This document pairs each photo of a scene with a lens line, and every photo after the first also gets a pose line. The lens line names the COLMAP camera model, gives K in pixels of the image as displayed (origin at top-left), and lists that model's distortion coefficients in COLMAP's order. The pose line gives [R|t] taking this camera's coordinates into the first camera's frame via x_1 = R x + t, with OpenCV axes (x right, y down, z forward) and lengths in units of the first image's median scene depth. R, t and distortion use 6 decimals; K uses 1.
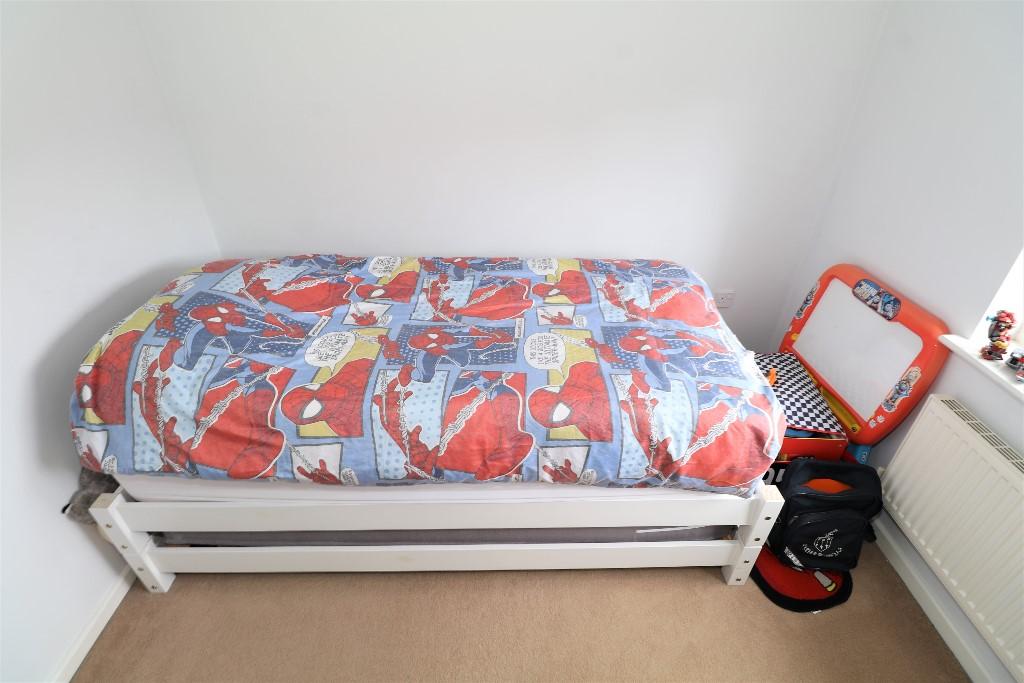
lens RADIAL K [[477.3, 0, 512.0], [0, 477.3, 341.5], [0, 0, 1]] dist [0.000583, -0.016485]
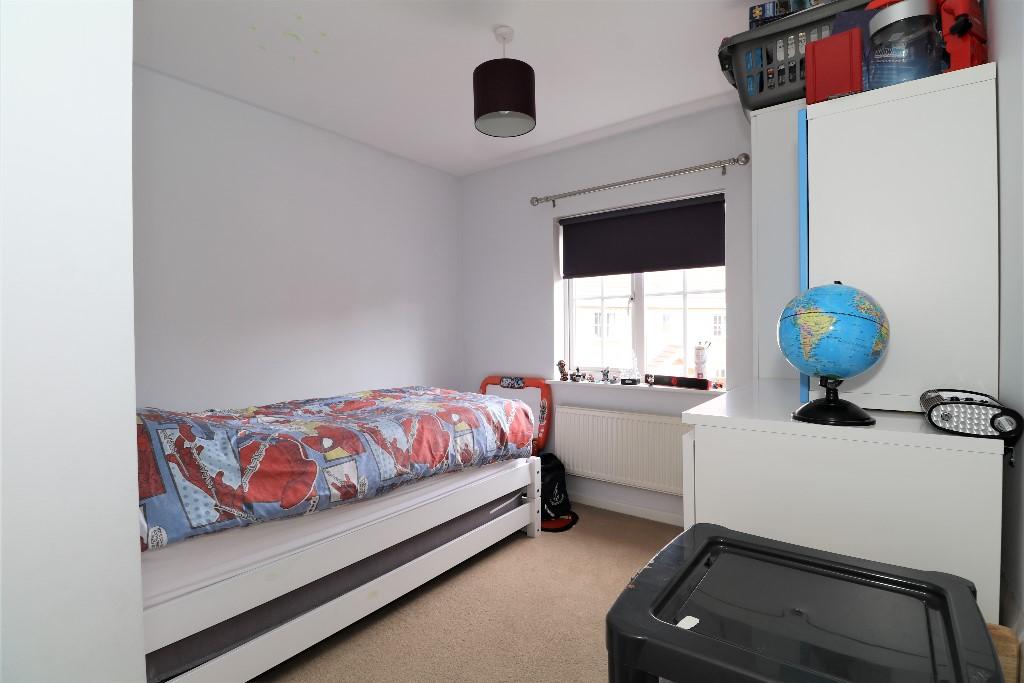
lens RADIAL K [[490.6, 0, 516.9], [0, 490.6, 338.2], [0, 0, 1]] dist [-0.000289, -0.016209]
pose [[0.605062, -0.017430, 0.795988, -1.216932], [0.446219, 0.835413, -0.320896, 0.593361], [-0.659385, 0.549346, 0.513254, -0.272948]]
